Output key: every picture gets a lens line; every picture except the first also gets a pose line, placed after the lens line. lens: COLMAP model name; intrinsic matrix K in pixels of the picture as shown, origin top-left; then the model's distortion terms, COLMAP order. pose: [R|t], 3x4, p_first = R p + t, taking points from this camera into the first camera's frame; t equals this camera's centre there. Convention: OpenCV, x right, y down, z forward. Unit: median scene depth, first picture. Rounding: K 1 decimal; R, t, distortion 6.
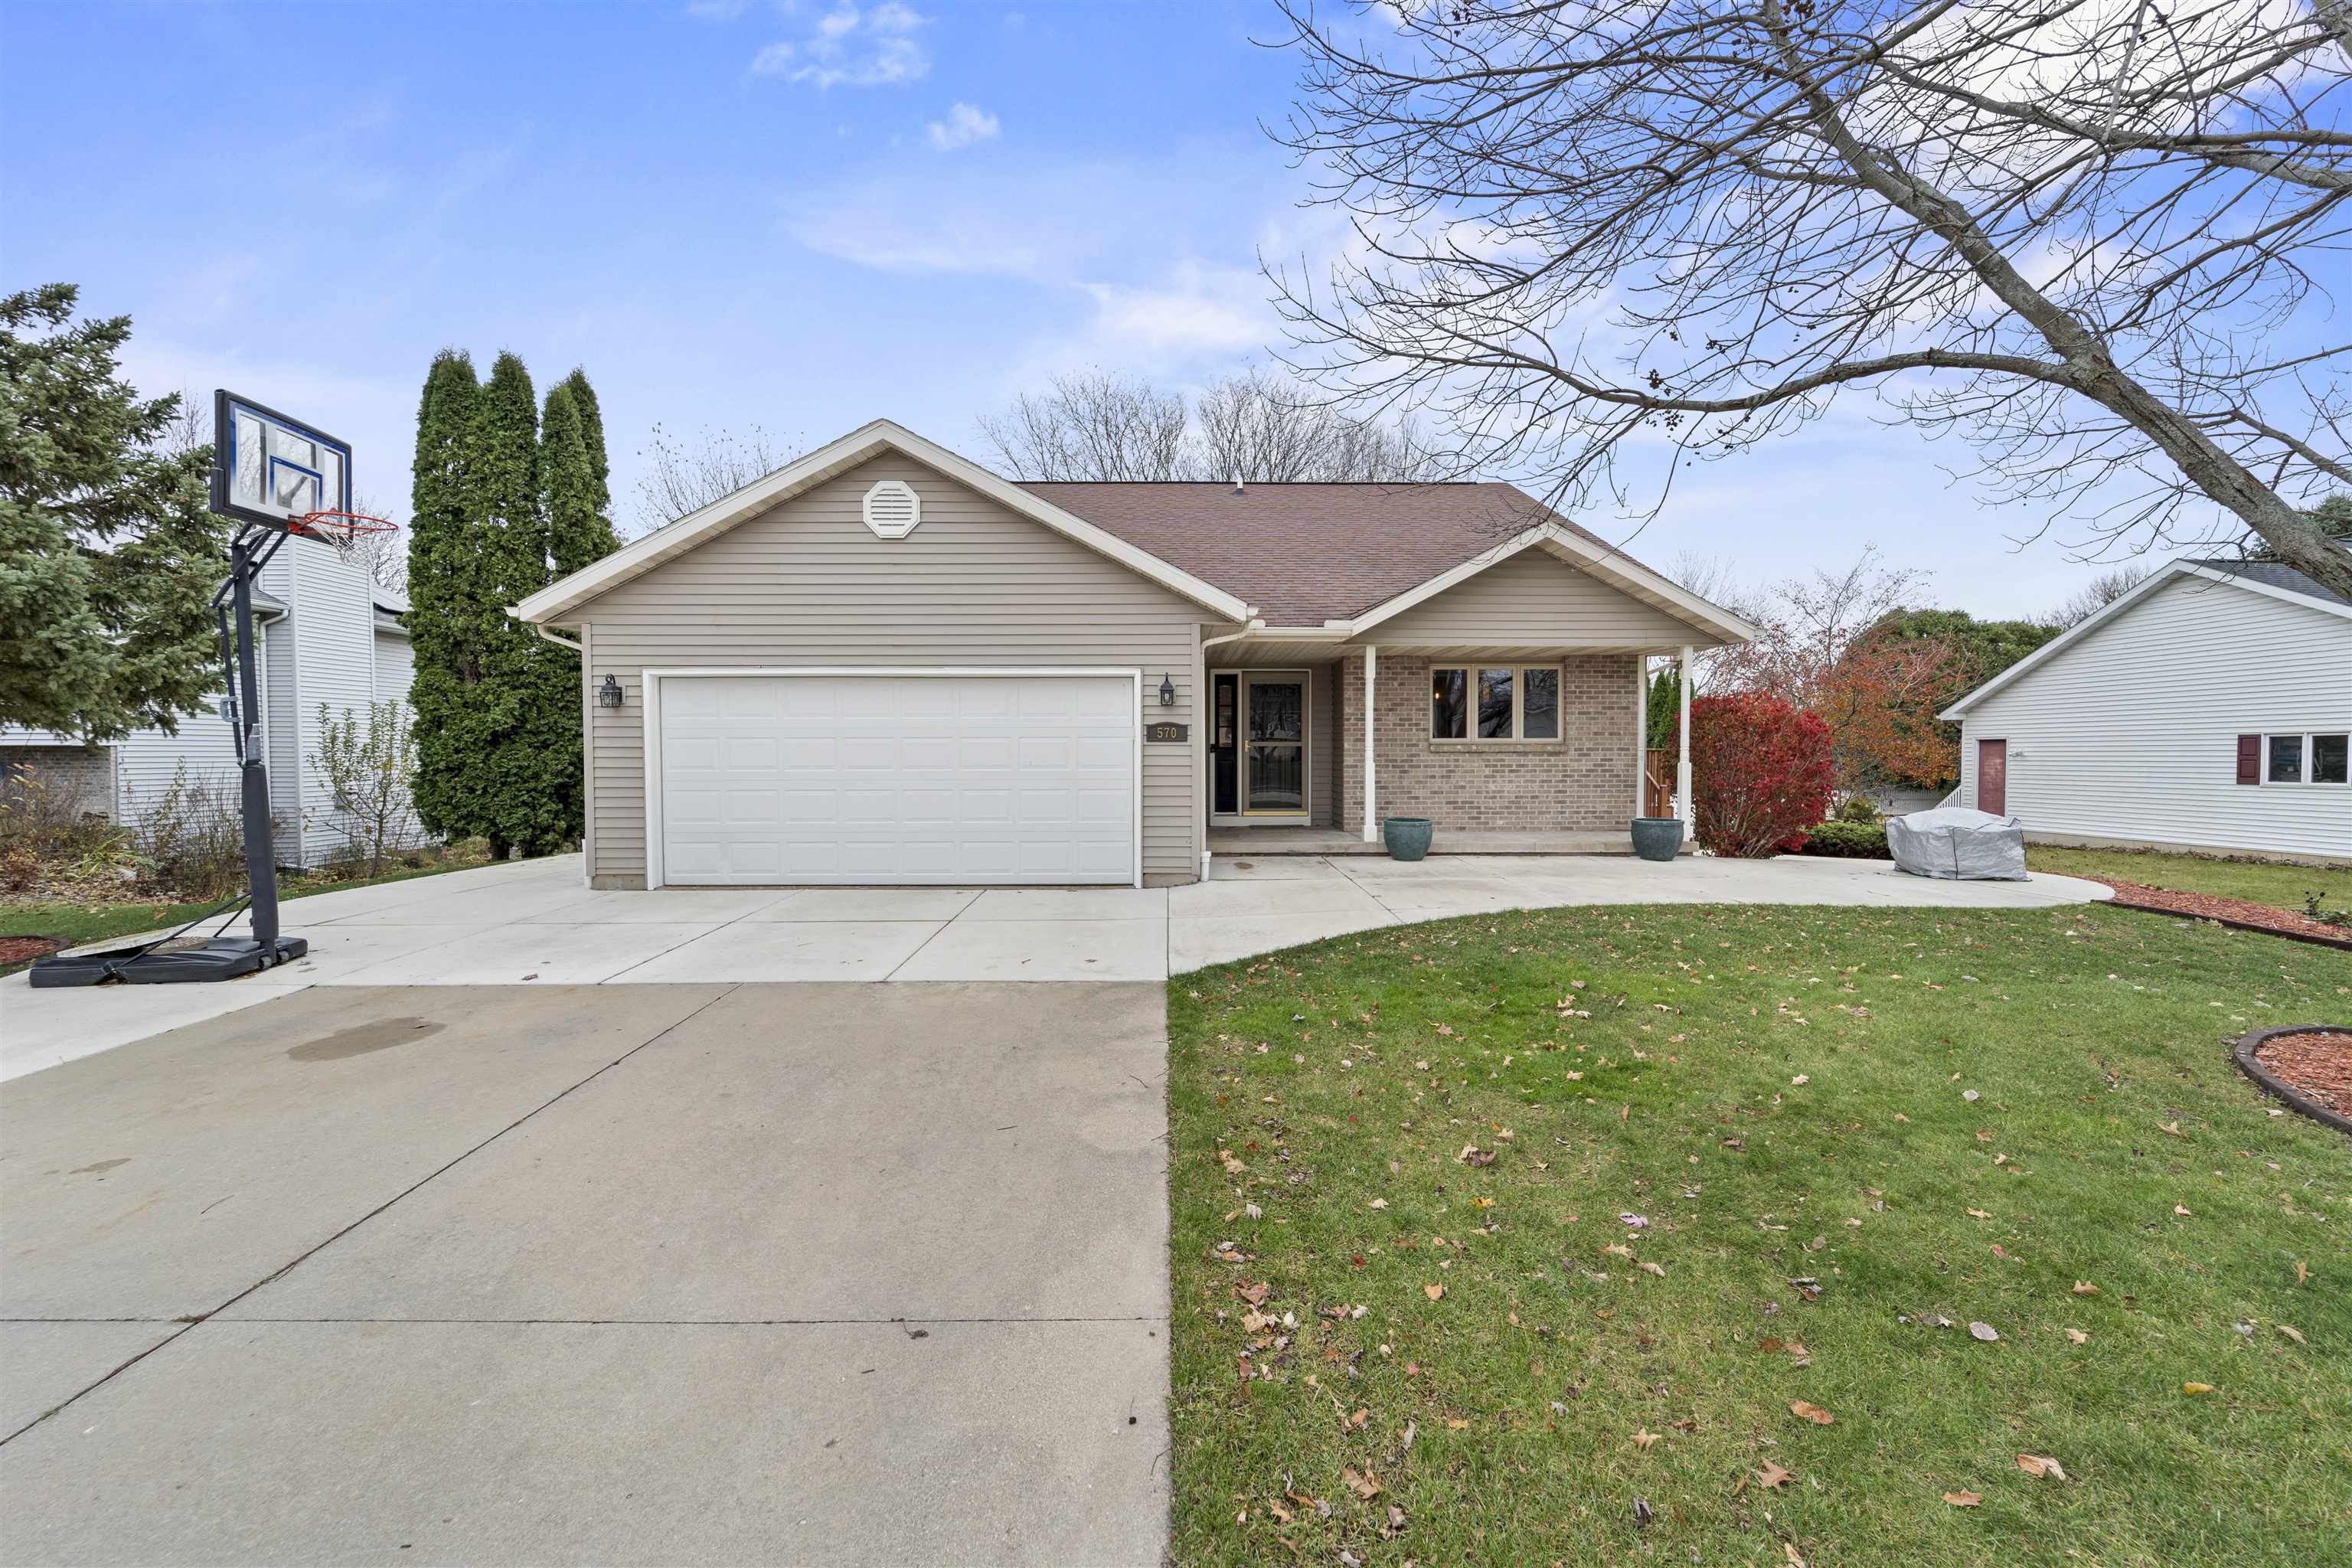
lens RADIAL K [[933.9, 0, 1165.3], [0, 933.9, 786.1], [0, 0, 1]] dist [-0.002486, -0.000301]
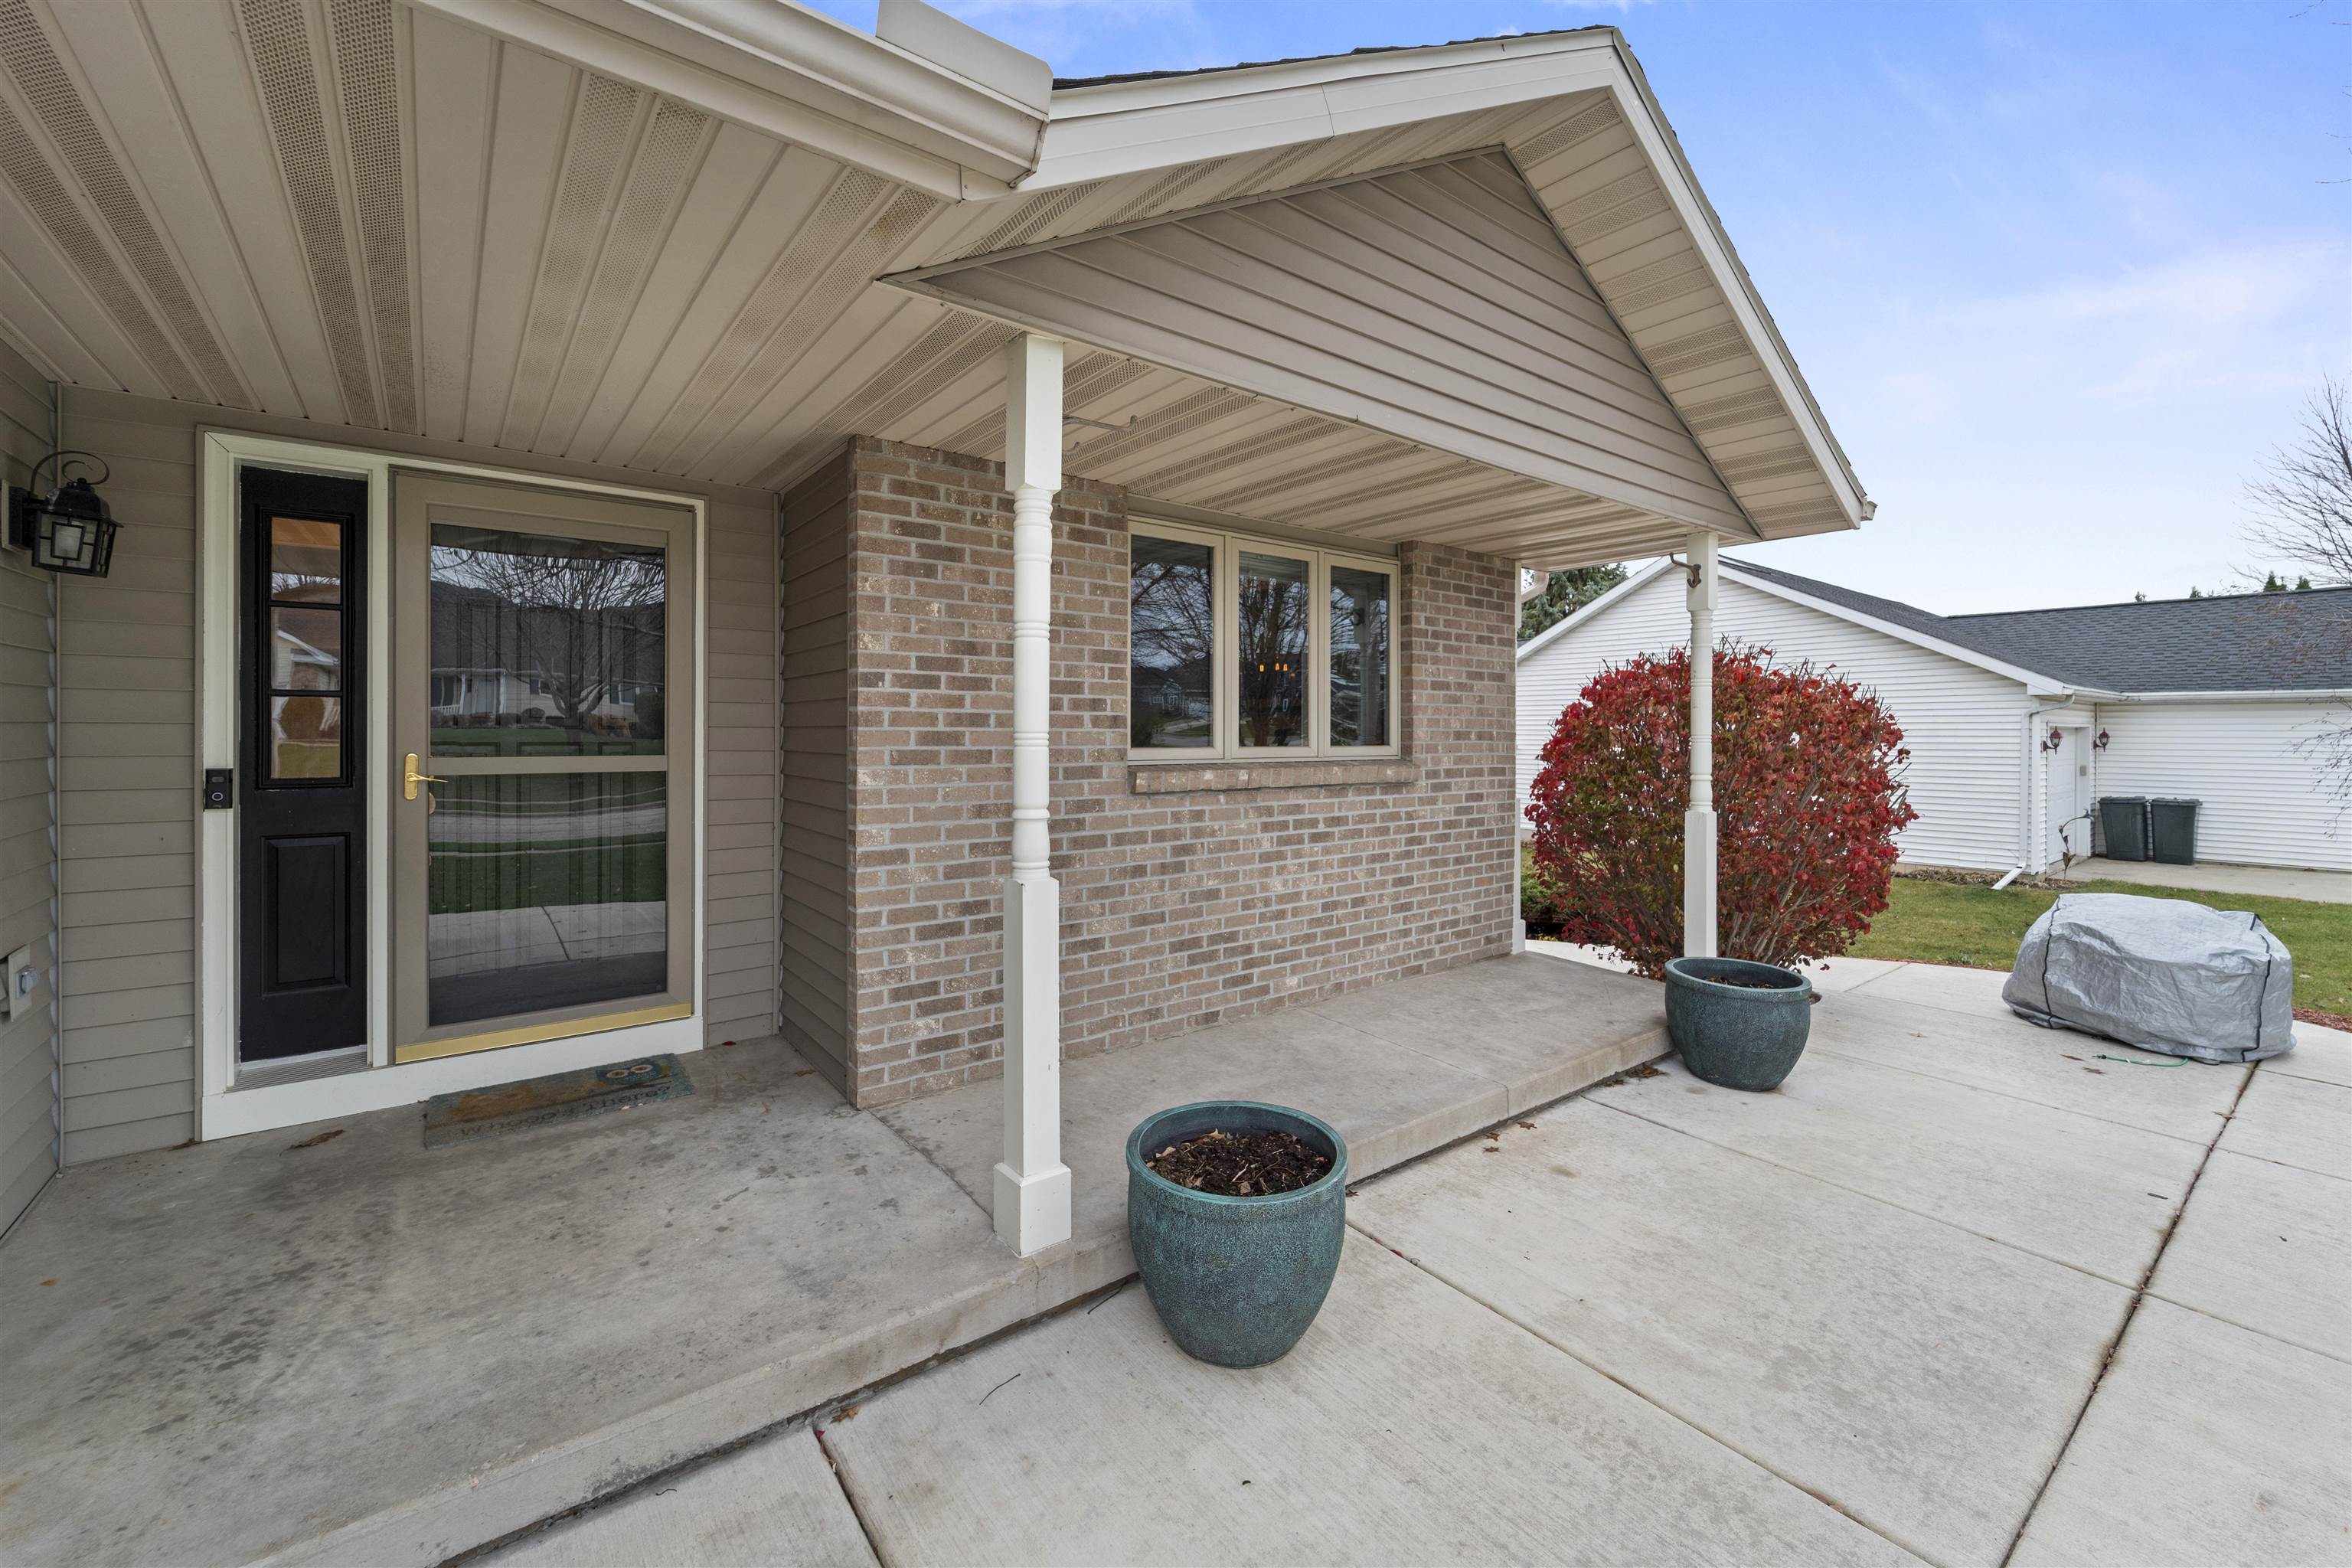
lens RADIAL K [[952.4, 0, 1177.9], [0, 952.4, 742.8], [0, 0, 1]] dist [0.000007, -0.000236]
pose [[0.802517, 0.002225, 0.596626, 0.106434], [0.017145, 0.999494, -0.026789, -0.043851], [-0.596383, 0.031728, 0.802072, 0.732941]]
